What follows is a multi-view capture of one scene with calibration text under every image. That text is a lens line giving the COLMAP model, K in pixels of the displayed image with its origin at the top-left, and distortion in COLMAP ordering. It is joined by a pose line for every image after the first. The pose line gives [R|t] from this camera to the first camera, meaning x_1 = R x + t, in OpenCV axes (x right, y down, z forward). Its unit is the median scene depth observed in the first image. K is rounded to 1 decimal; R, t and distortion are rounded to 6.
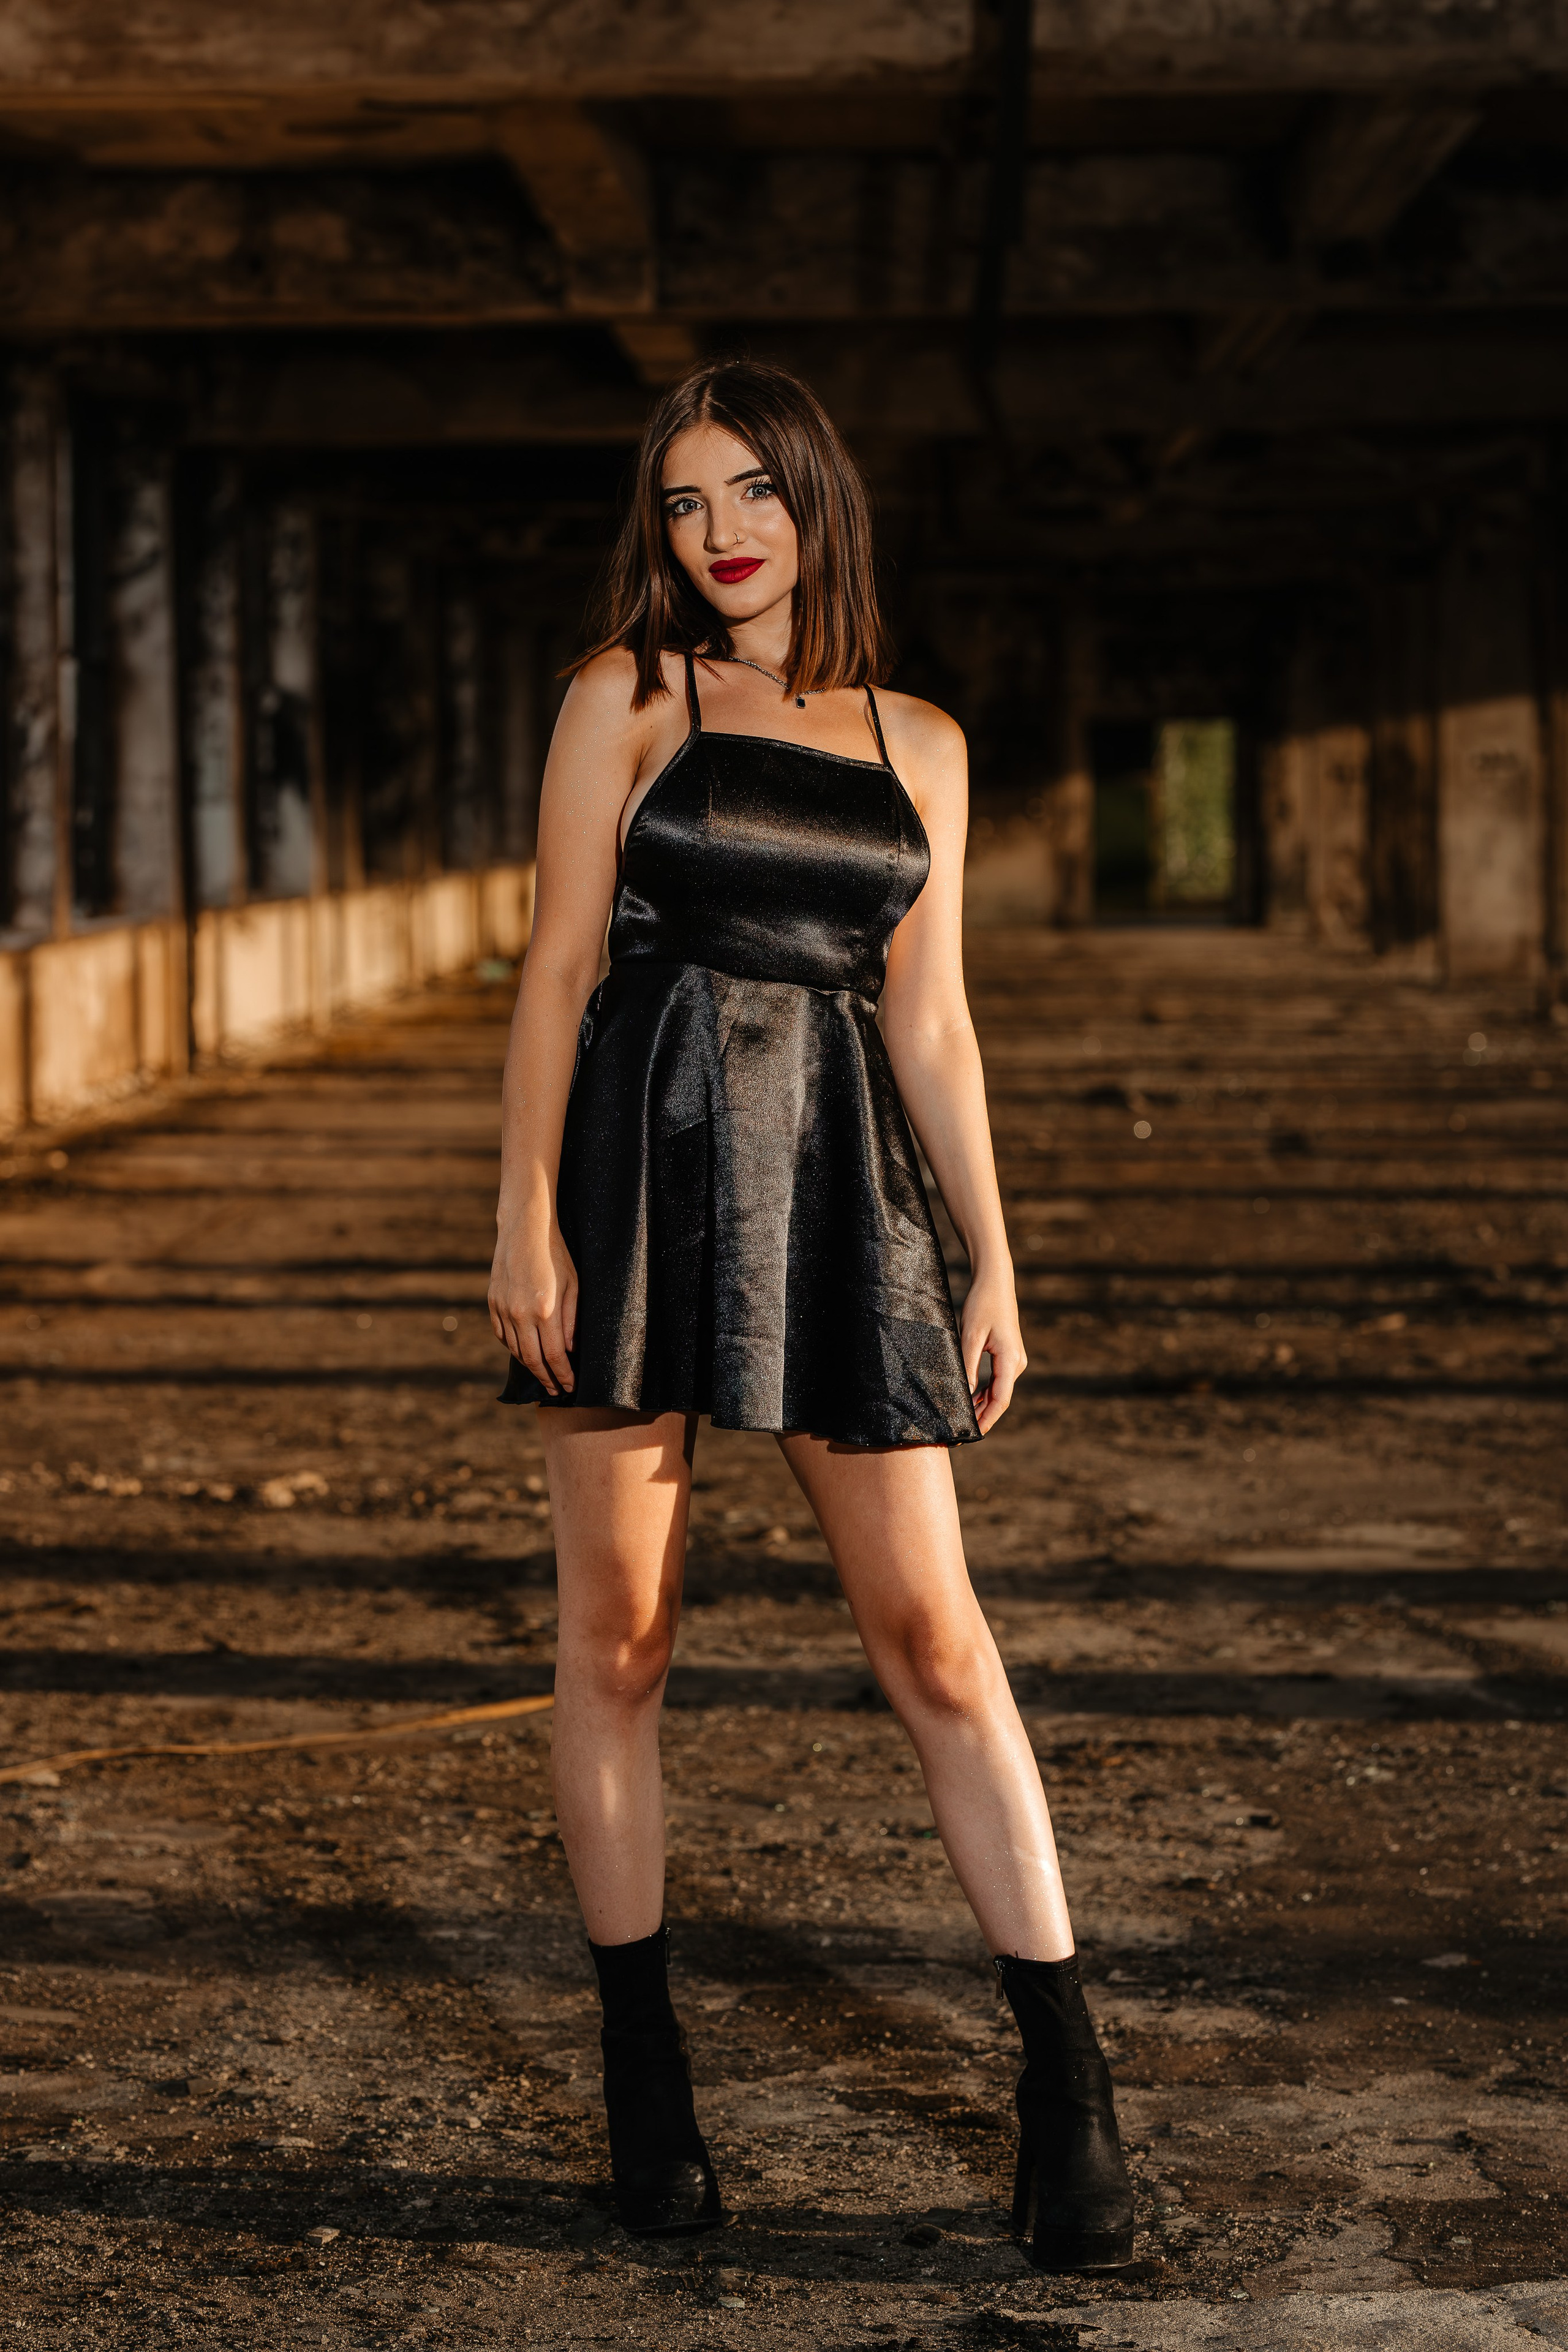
lens RADIAL K [[5634.6, 0, 784.0], [0, 5634.6, 1176.0], [0, 0, 1]] dist [-0.005018, -0.491630]
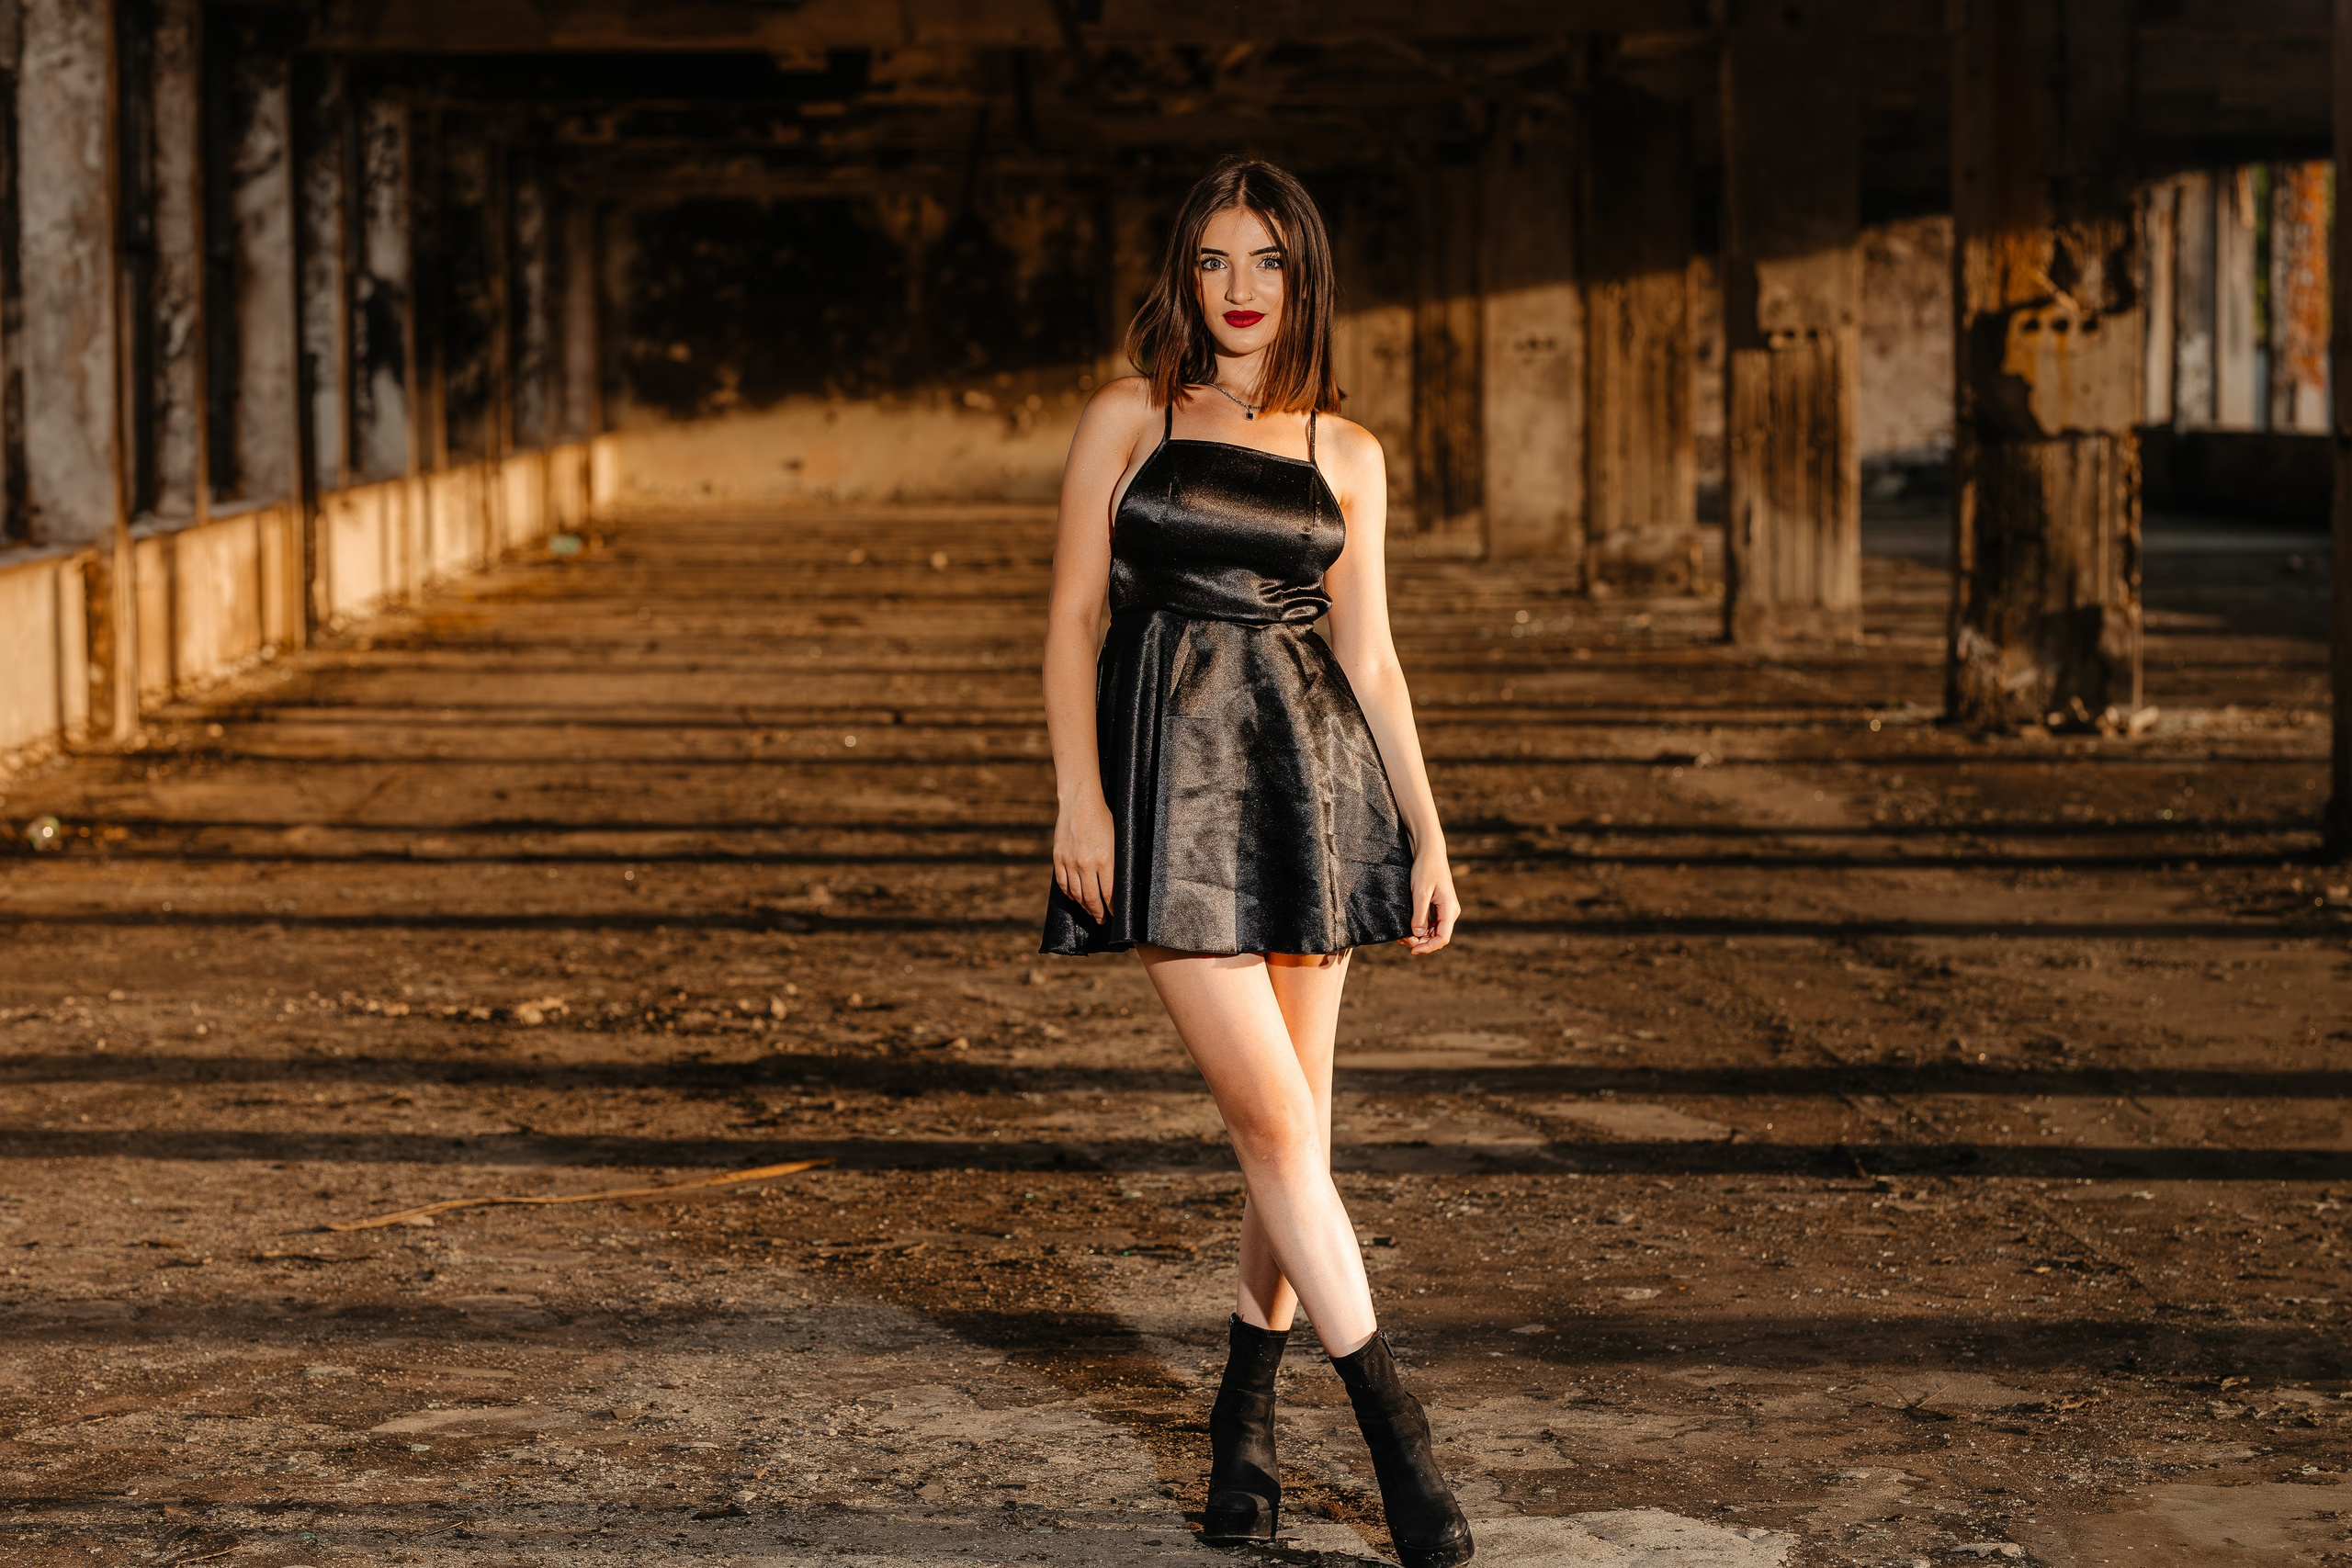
lens RADIAL K [[5634.0, 0, 1222.9], [0, 5634.0, 777.8], [0, 0, 1]] dist [-0.005018, -0.491630]
pose [[0.997500, -0.001910, 0.070646, -0.026350], [0.001494, 0.999981, 0.005949, 0.000085], [-0.070656, -0.005829, 0.997484, -0.175944]]
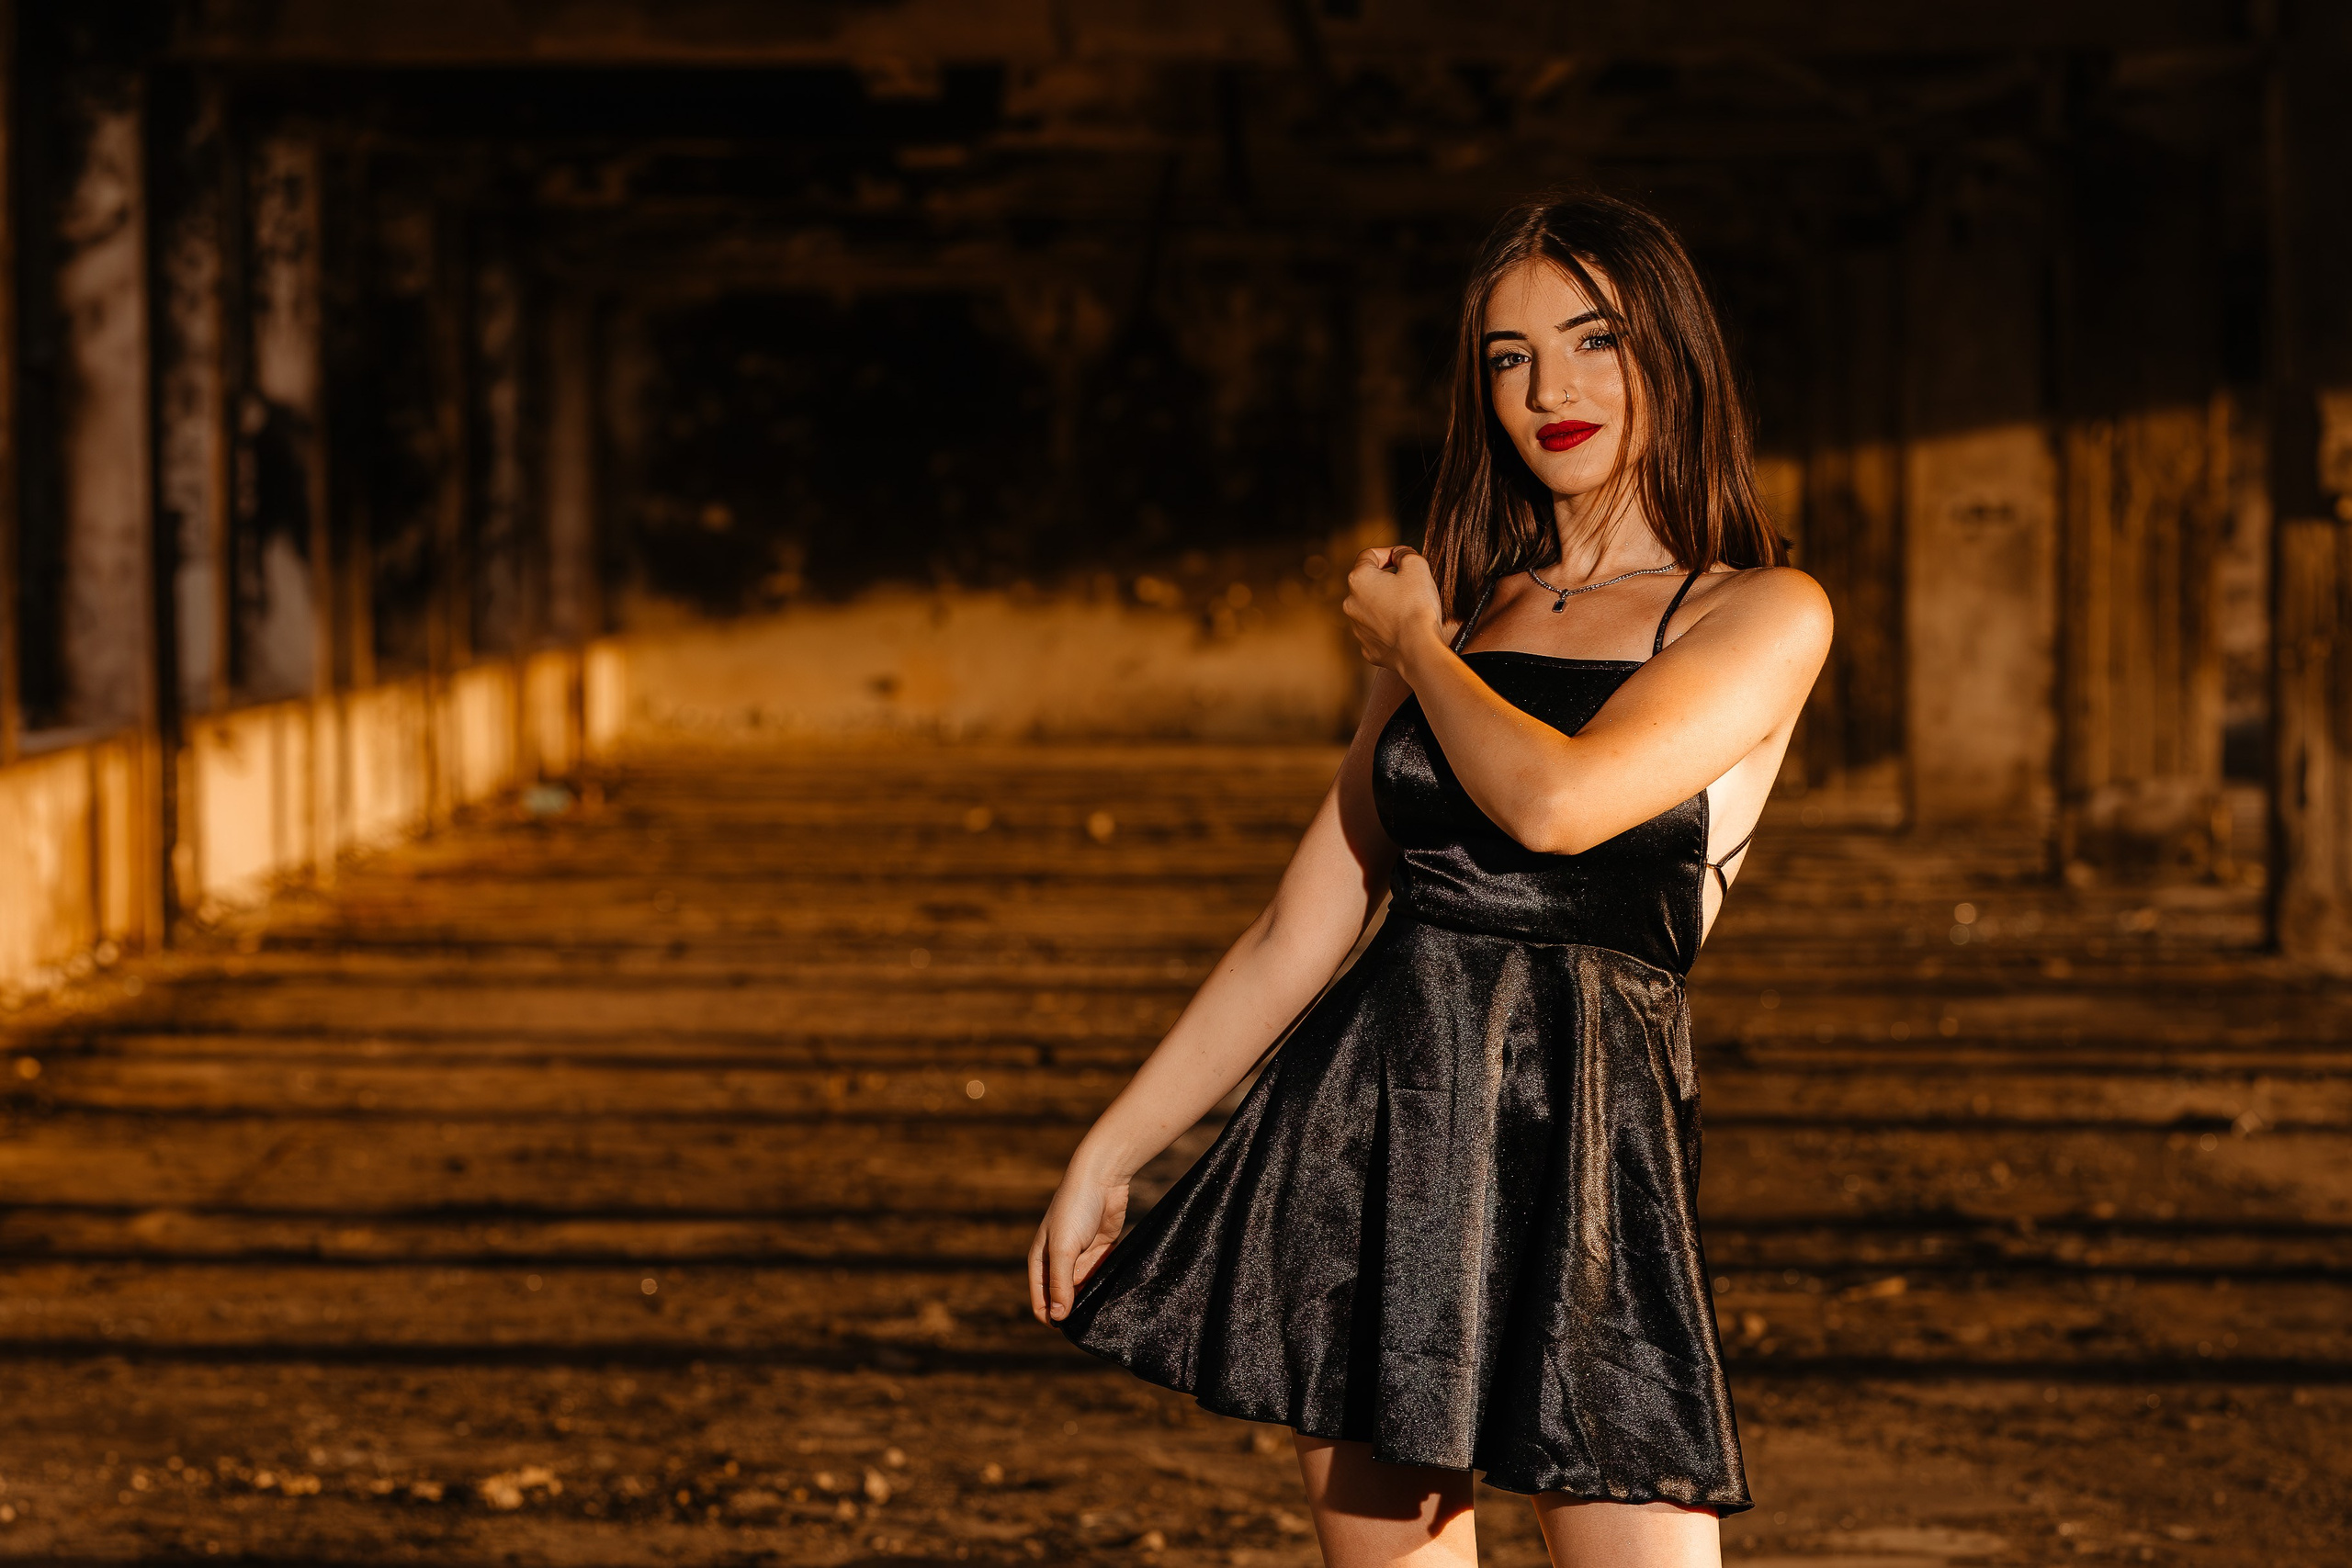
lens RADIAL K [[8280.2, 0, 1646.6], [0, 8280.2, 1165.6], [0, 0, 1]] dist [-0.004021, -0.380444]
pose [[0.996199, 0.003775, 0.087020, -0.029468], [-0.004454, 0.999961, 0.007612, 0.001261], [-0.086988, -0.007971, 0.996177, -0.151487]]
